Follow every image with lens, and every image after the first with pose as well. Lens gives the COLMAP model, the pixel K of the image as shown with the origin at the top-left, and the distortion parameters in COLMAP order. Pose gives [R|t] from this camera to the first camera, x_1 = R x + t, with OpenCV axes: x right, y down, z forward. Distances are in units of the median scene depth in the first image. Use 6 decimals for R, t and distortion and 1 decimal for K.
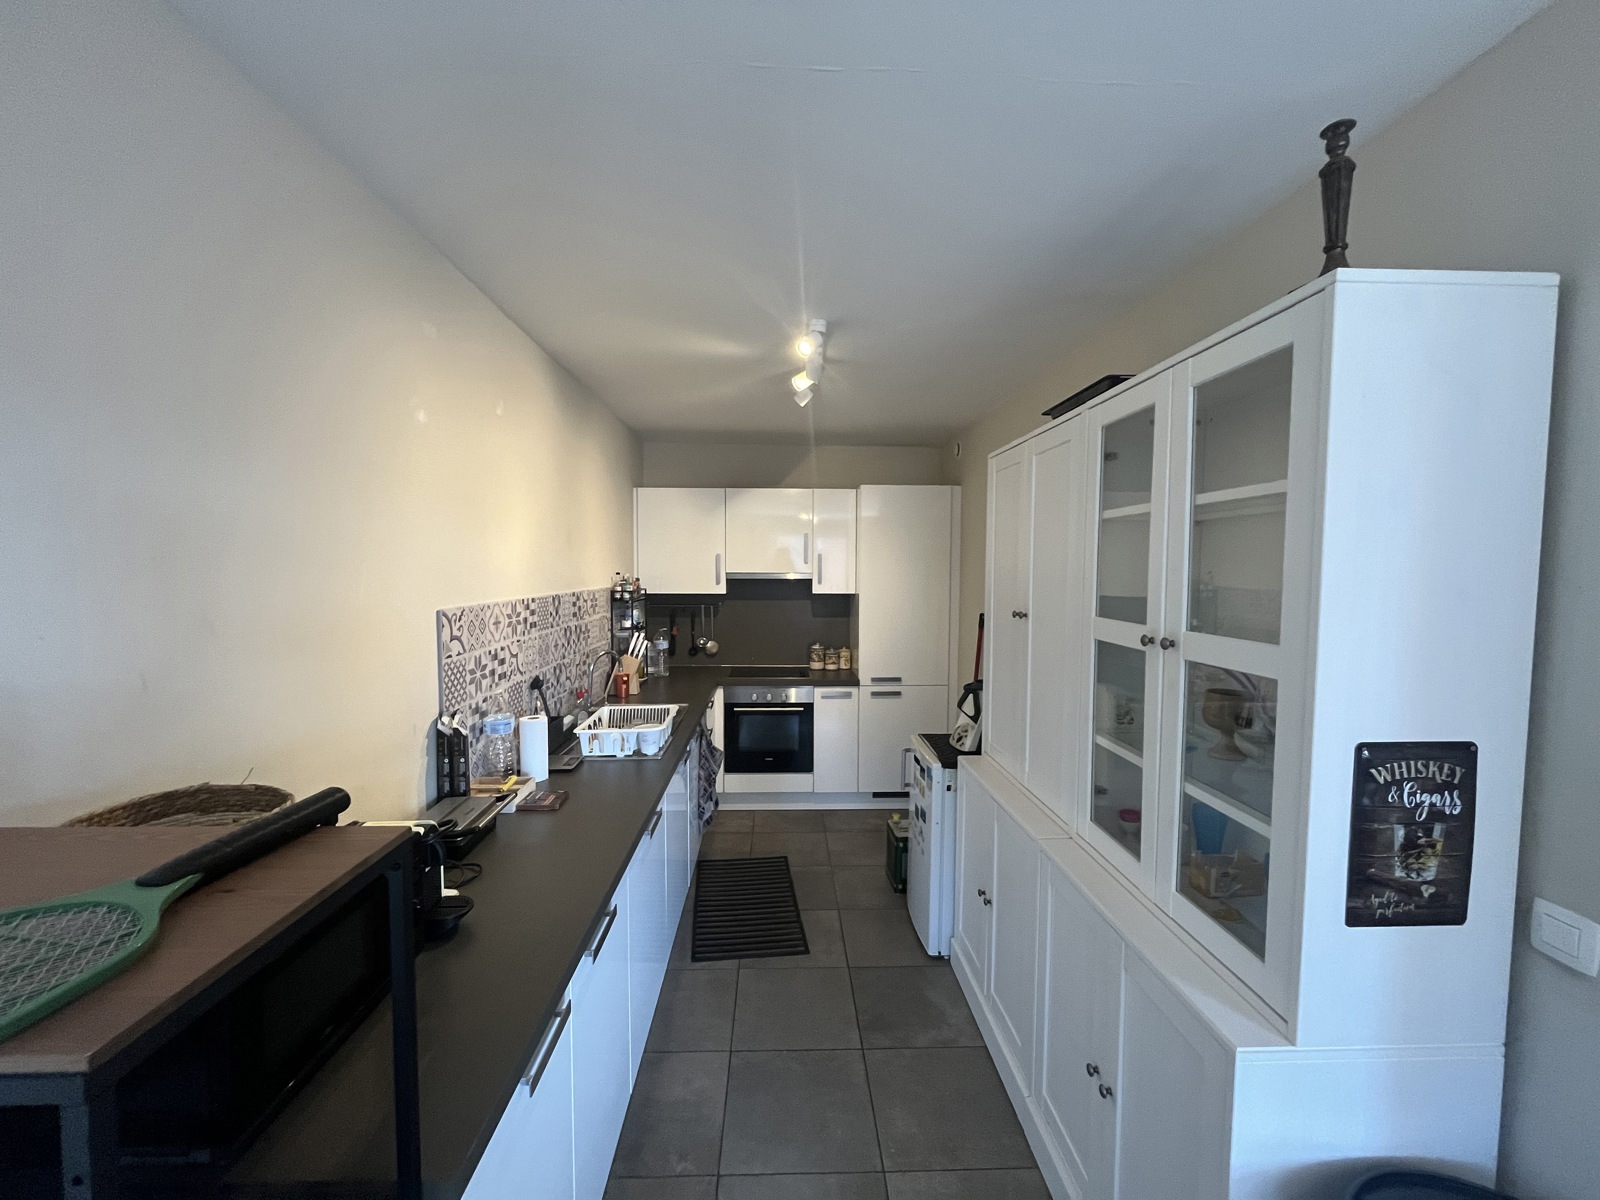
lens RADIAL K [[646.9, 0, 800.0], [0, 646.9, 600.0], [0, 0, 1]] dist [-0.002112, 0.000069]
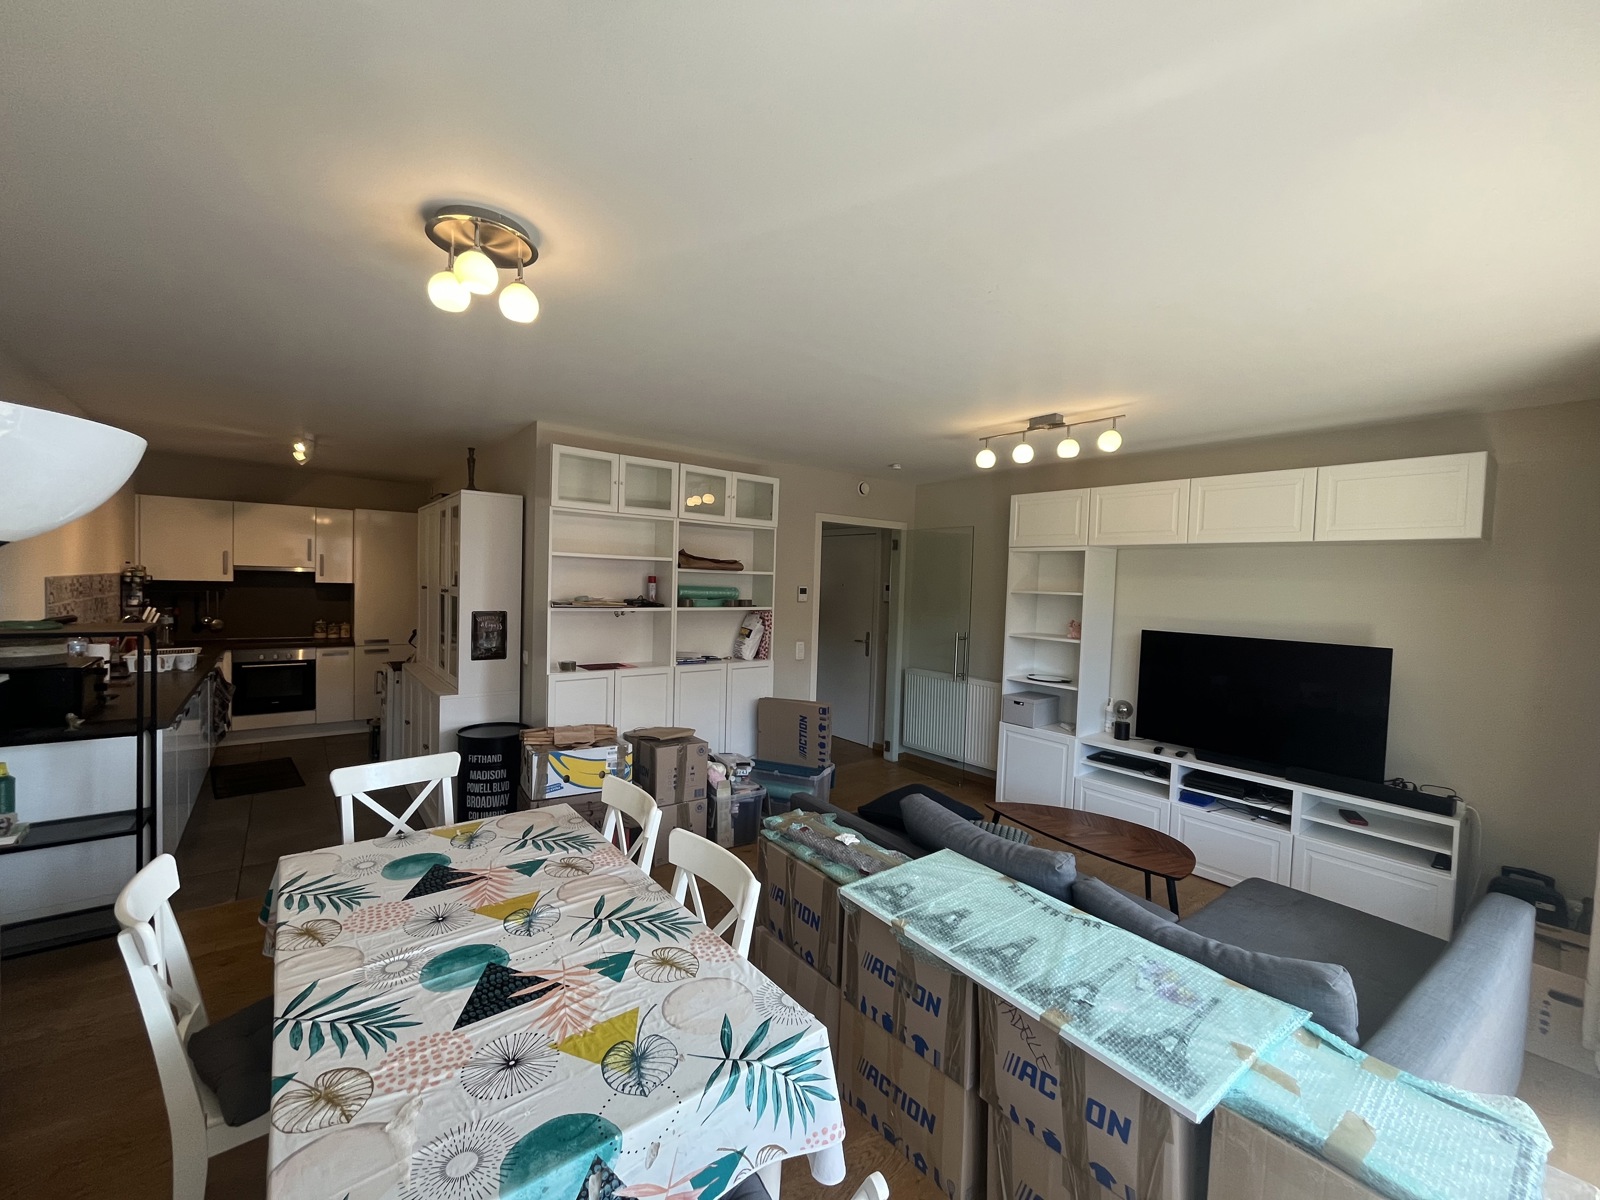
lens RADIAL K [[646.9, 0, 800.0], [0, 646.9, 600.0], [0, 0, 1]] dist [-0.002112, 0.000069]
pose [[0.805064, 0.003460, 0.593178, 0.039002], [0.003324, 0.999941, -0.010345, 0.052688], [-0.593179, 0.010300, 0.805005, -0.857160]]
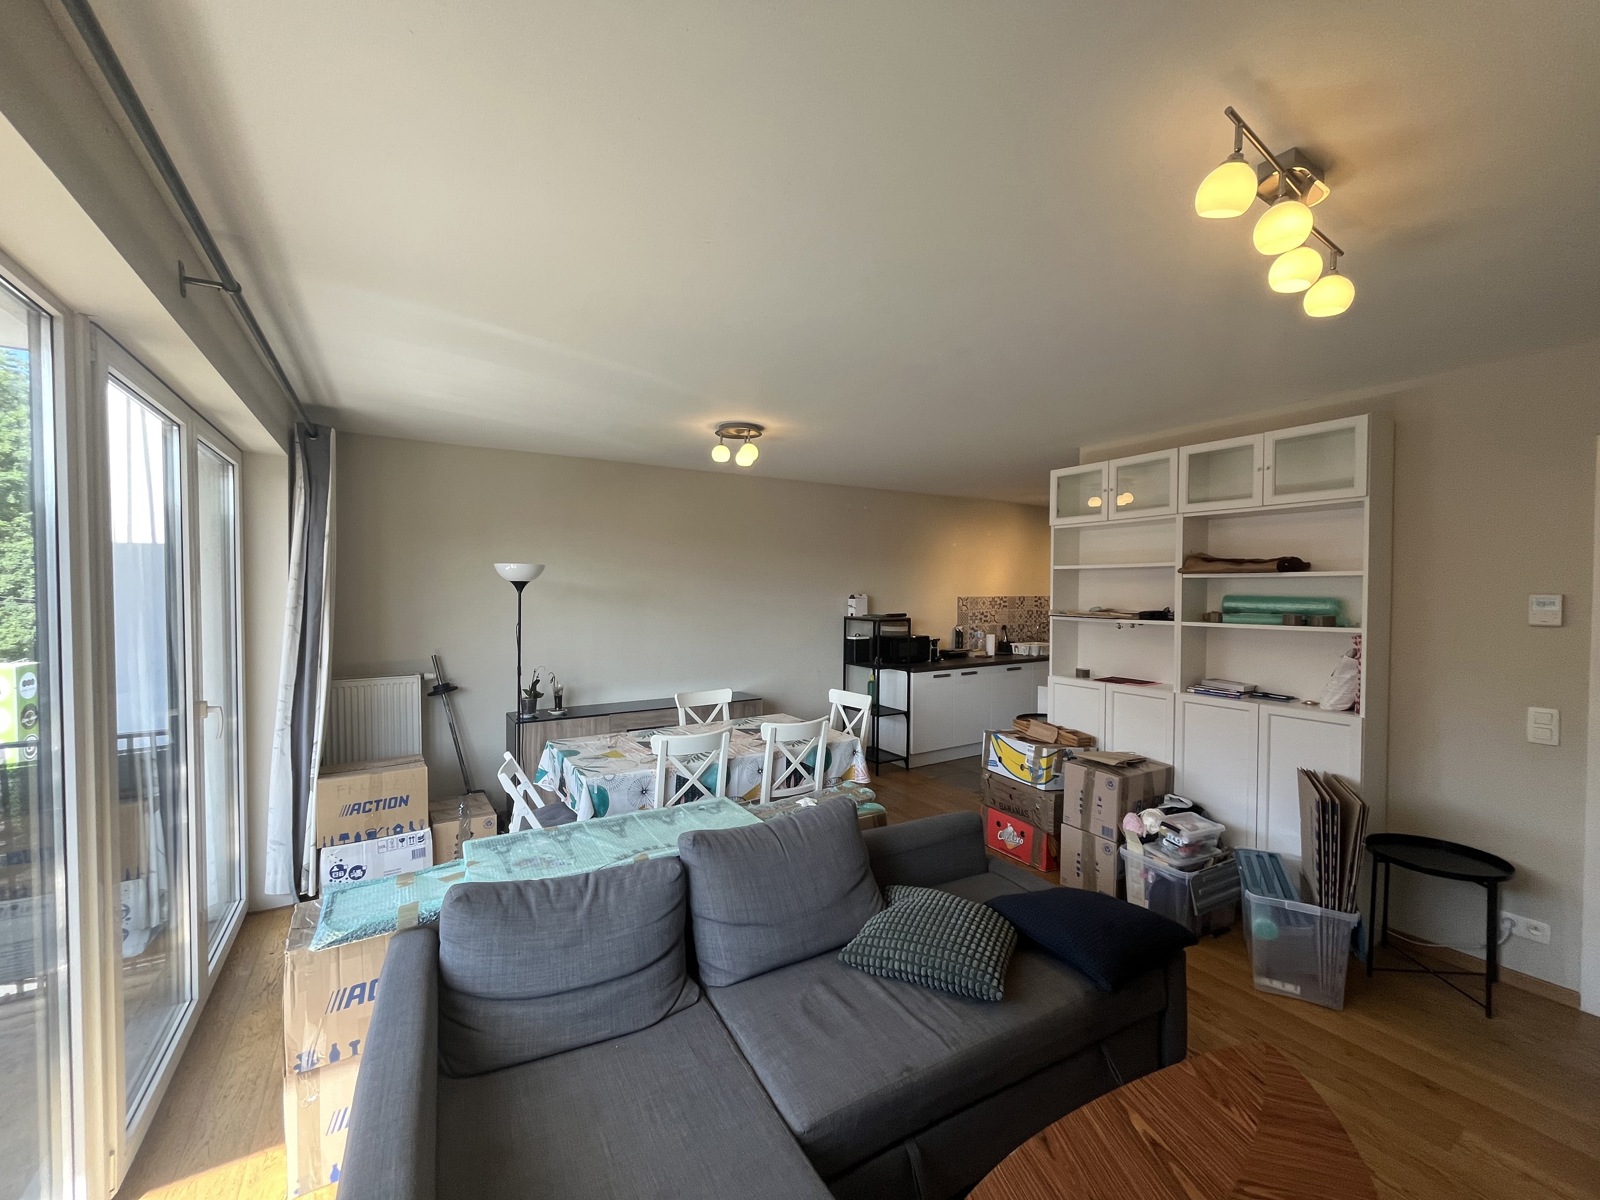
lens RADIAL K [[646.9, 0, 800.0], [0, 646.9, 600.0], [0, 0, 1]] dist [-0.002112, 0.000069]
pose [[0.491140, 0.011403, -0.871006, 1.072012], [-0.041802, 0.999071, -0.010491, 0.055008], [0.870077, 0.041563, 0.491161, -0.754668]]
